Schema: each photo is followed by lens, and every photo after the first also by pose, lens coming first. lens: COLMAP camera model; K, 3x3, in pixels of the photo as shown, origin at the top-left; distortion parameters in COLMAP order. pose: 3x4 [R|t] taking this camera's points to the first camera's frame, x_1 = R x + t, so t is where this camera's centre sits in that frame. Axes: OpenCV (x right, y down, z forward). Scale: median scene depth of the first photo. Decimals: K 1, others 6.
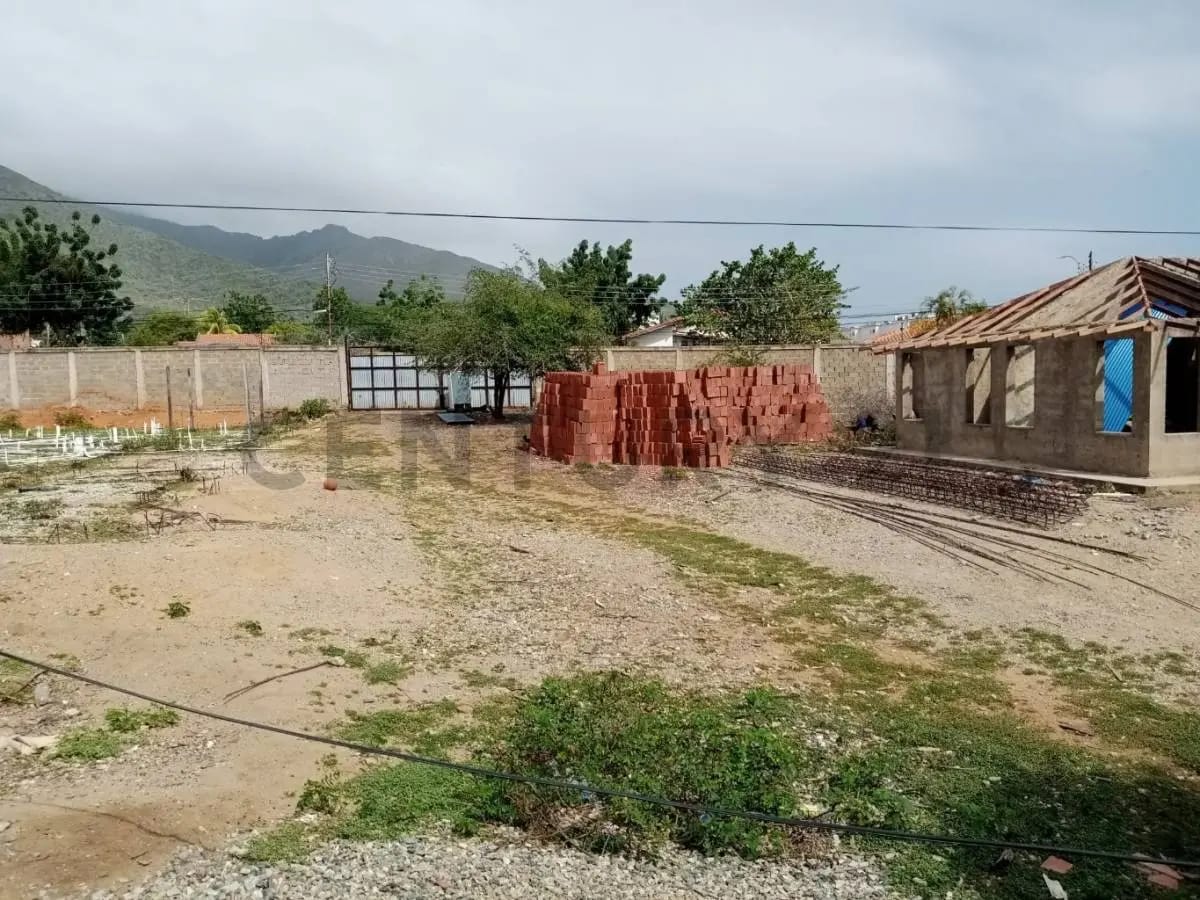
lens RADIAL K [[948.5, 0, 601.5], [0, 948.5, 454.2], [0, 0, 1]] dist [0.016764, -0.050989]
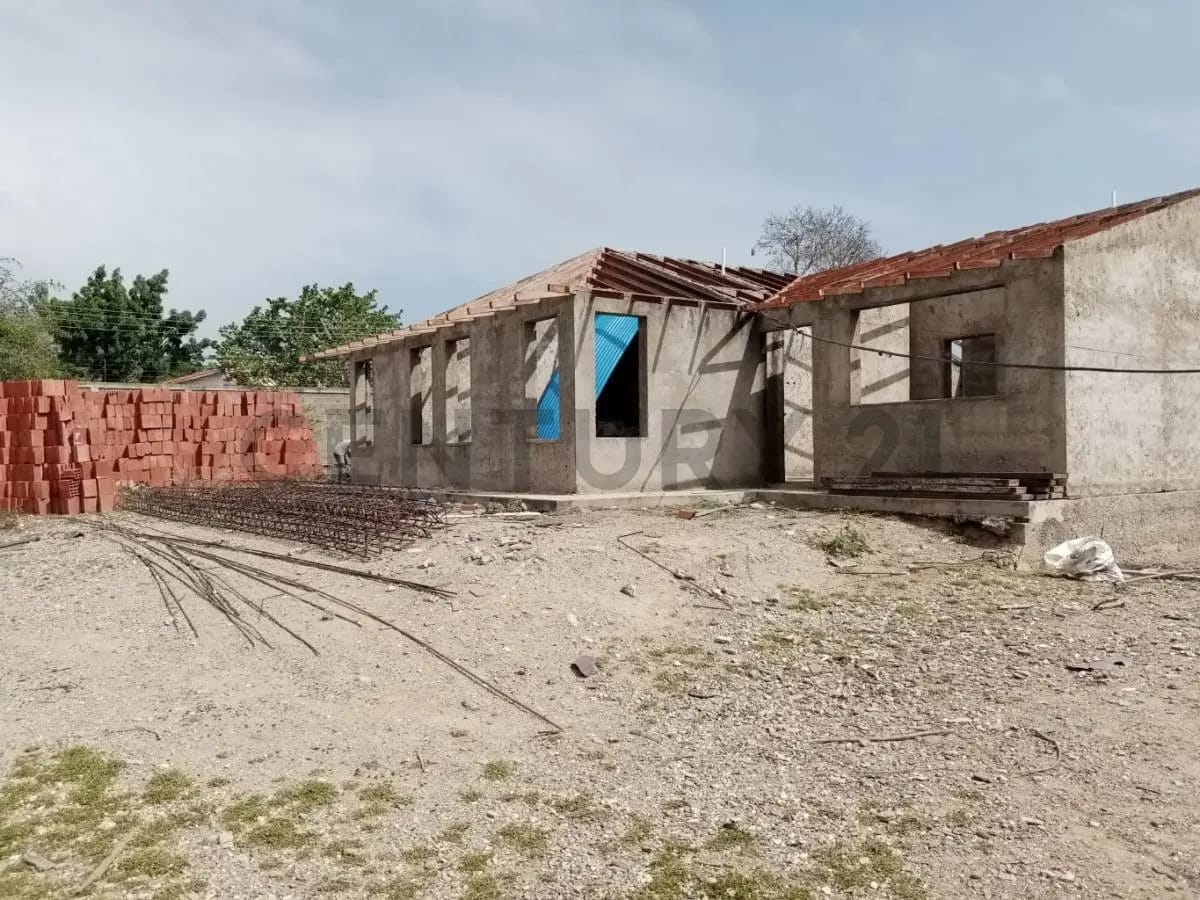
lens RADIAL K [[948.5, 0, 617.1], [0, 948.5, 457.1], [0, 0, 1]] dist [0.016764, -0.050989]
pose [[0.926262, 0.006432, 0.376826, 0.295260], [0.023753, 0.996870, -0.075402, 0.047563], [-0.376132, 0.078793, 0.923210, 0.267854]]
